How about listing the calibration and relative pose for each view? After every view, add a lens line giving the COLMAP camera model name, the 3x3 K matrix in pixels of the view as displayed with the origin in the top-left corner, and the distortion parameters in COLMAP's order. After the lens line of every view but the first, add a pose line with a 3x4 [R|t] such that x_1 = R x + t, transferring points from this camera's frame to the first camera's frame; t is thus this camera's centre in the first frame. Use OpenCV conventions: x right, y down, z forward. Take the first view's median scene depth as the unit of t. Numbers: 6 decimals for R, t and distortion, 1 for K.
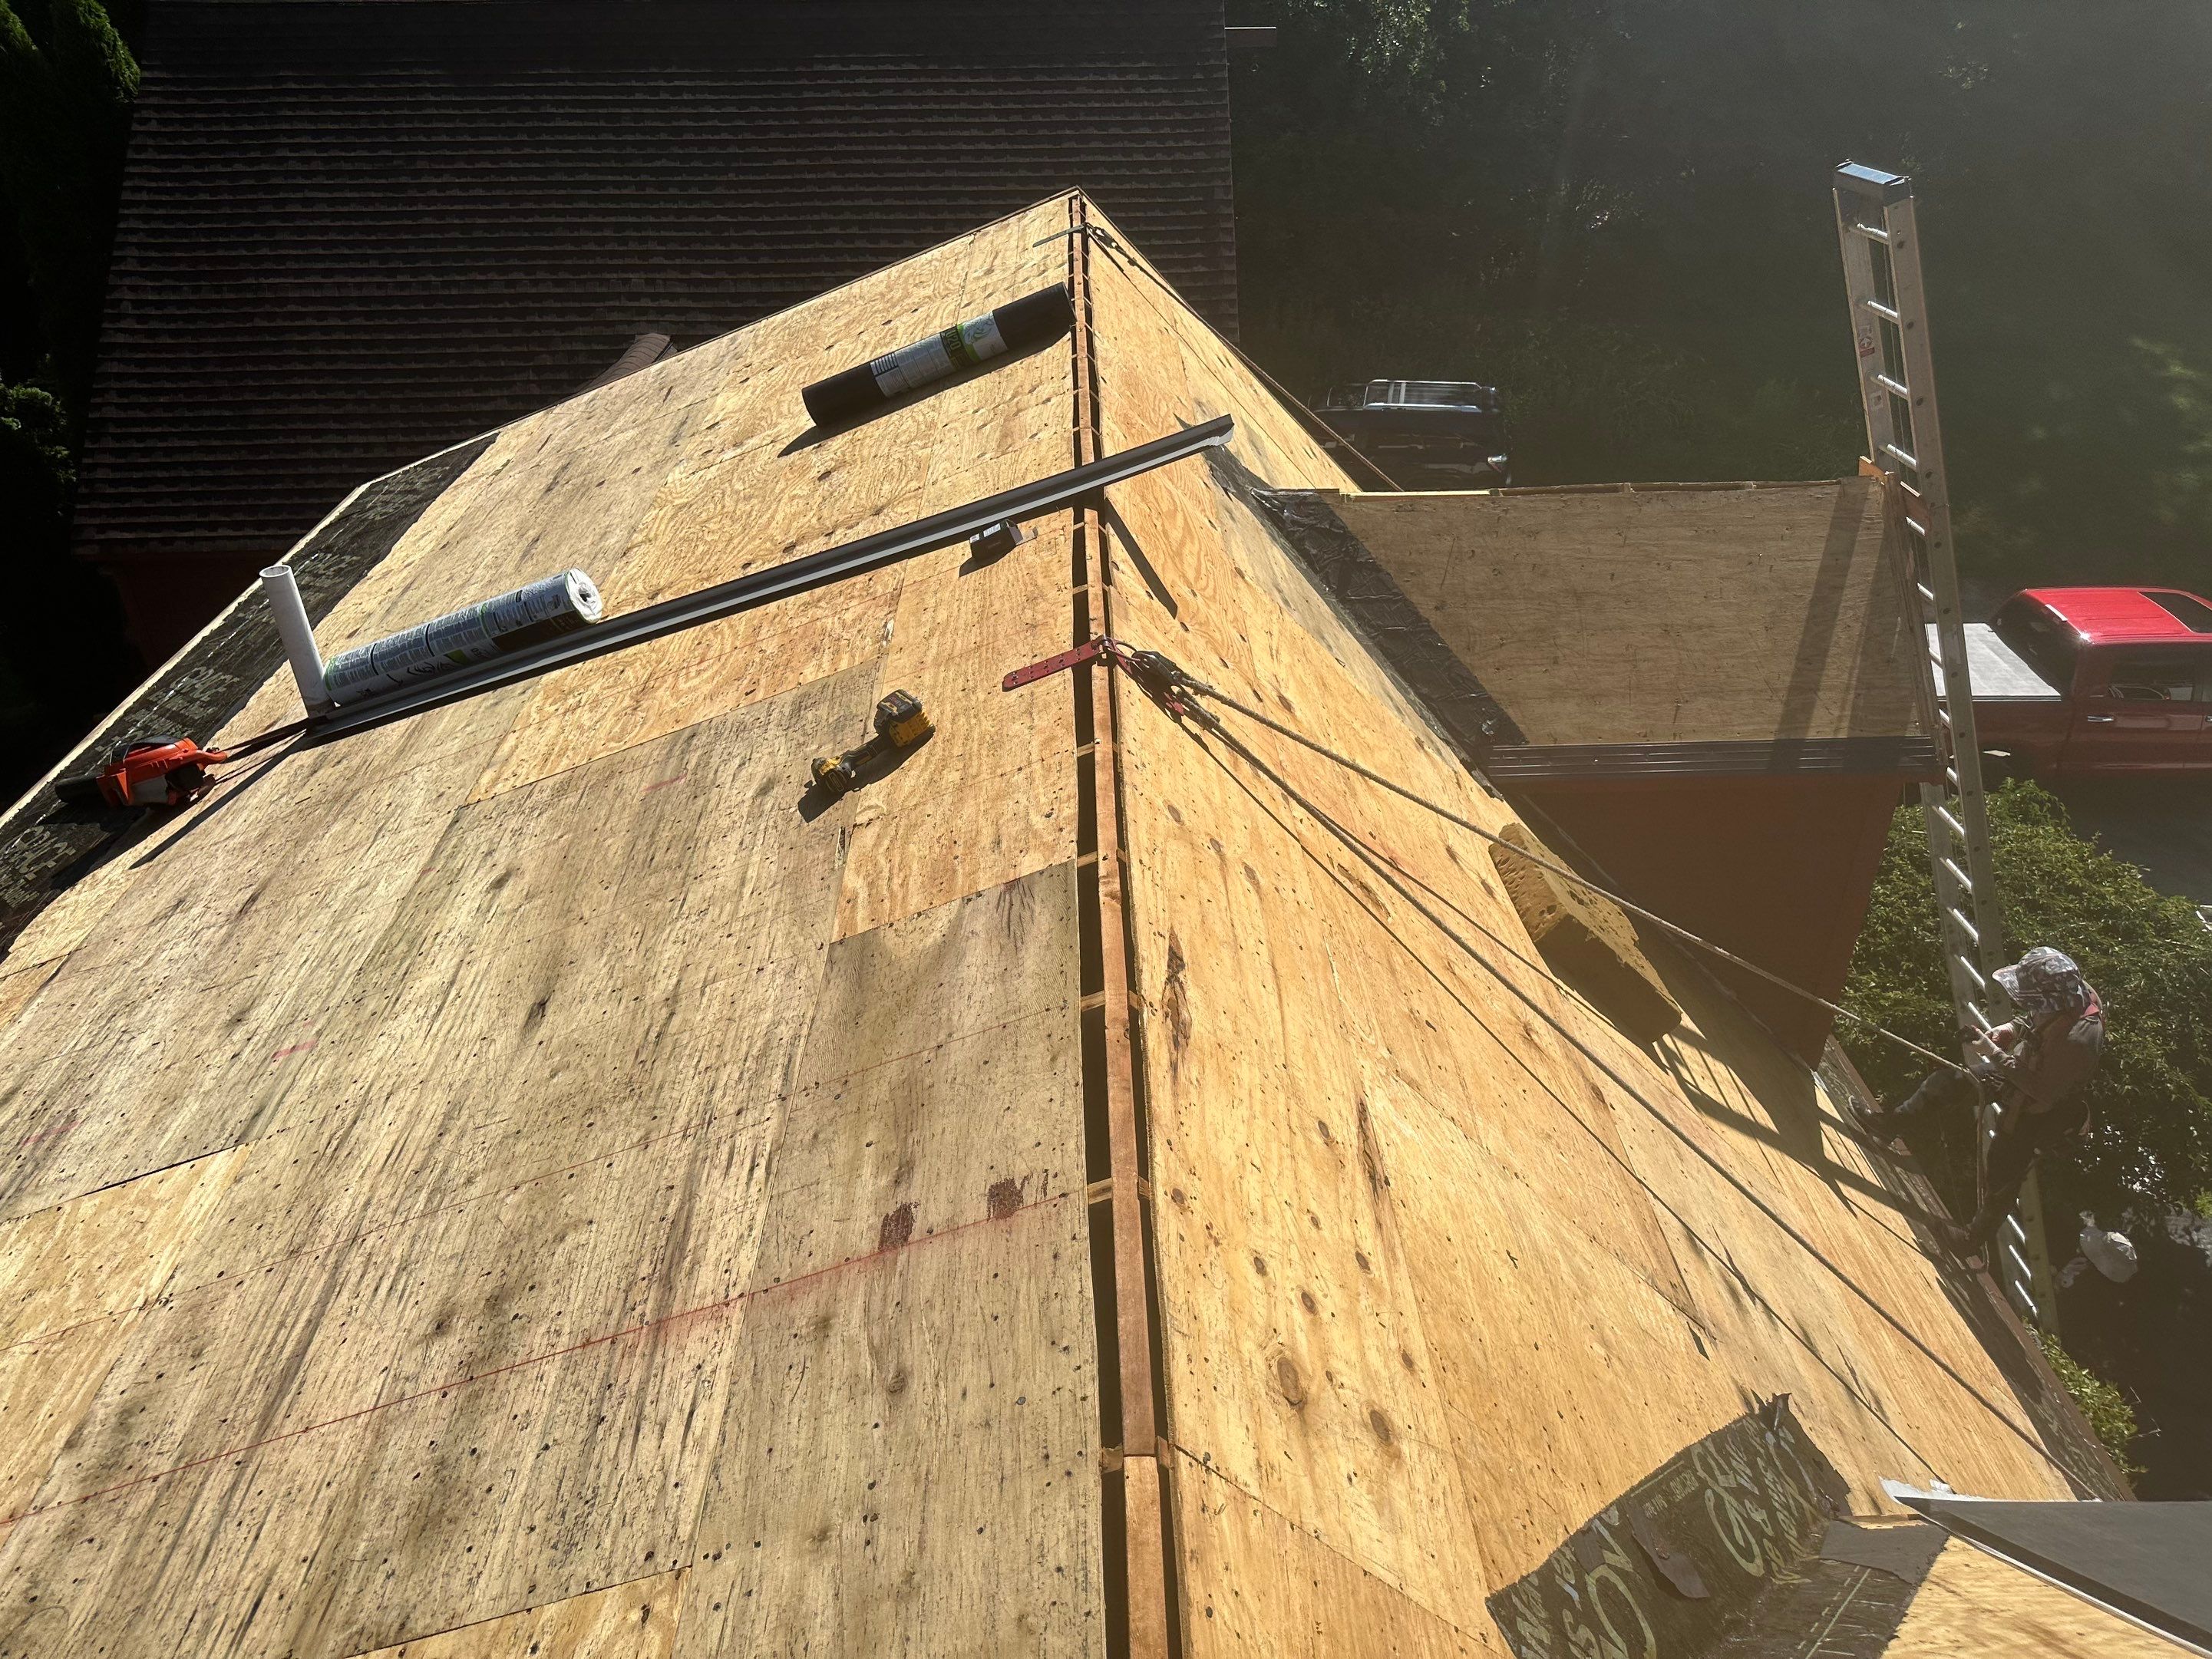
lens RADIAL K [[1568.9, 0, 1112.8], [0, 1568.9, 818.7], [0, 0, 1]] dist [0.065639, -0.082447]
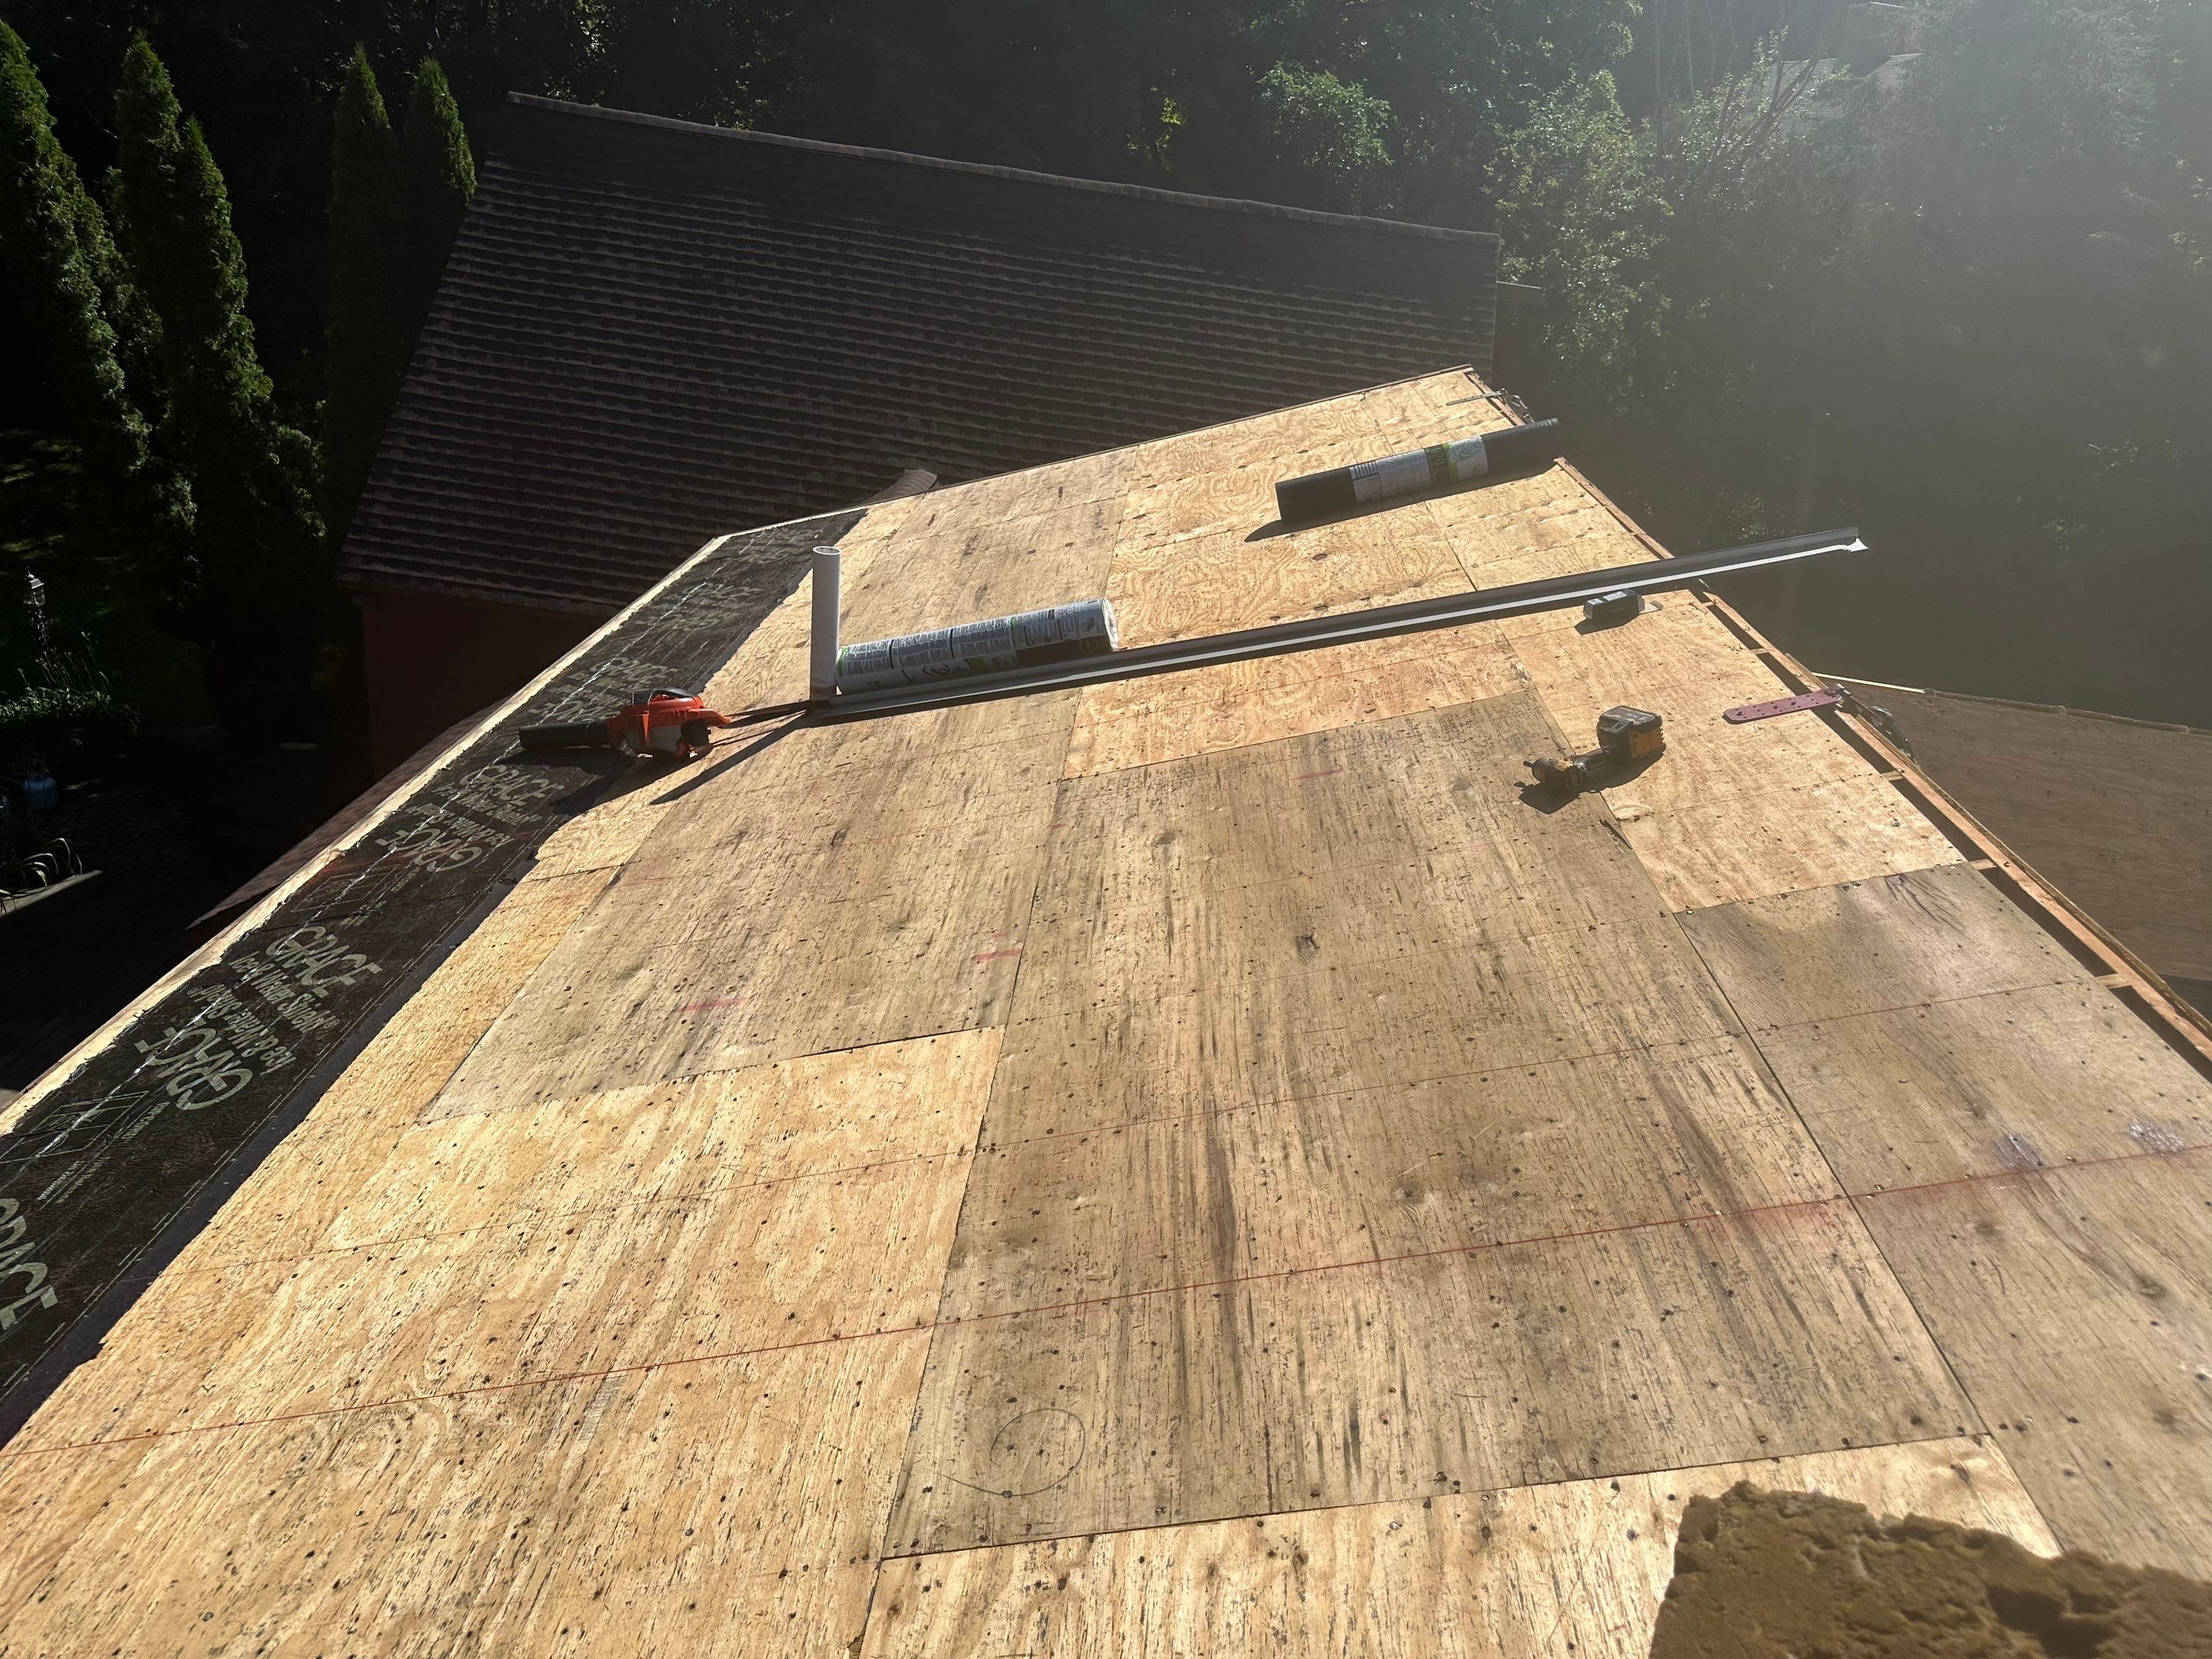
lens RADIAL K [[1568.9, 0, 1156.0], [0, 1568.9, 823.1], [0, 0, 1]] dist [0.065639, -0.082447]
pose [[0.985799, 0.165148, -0.030425, -0.250547], [-0.167707, 0.977493, -0.127993, 0.107847], [0.008602, 0.131278, 0.991308, 0.015668]]
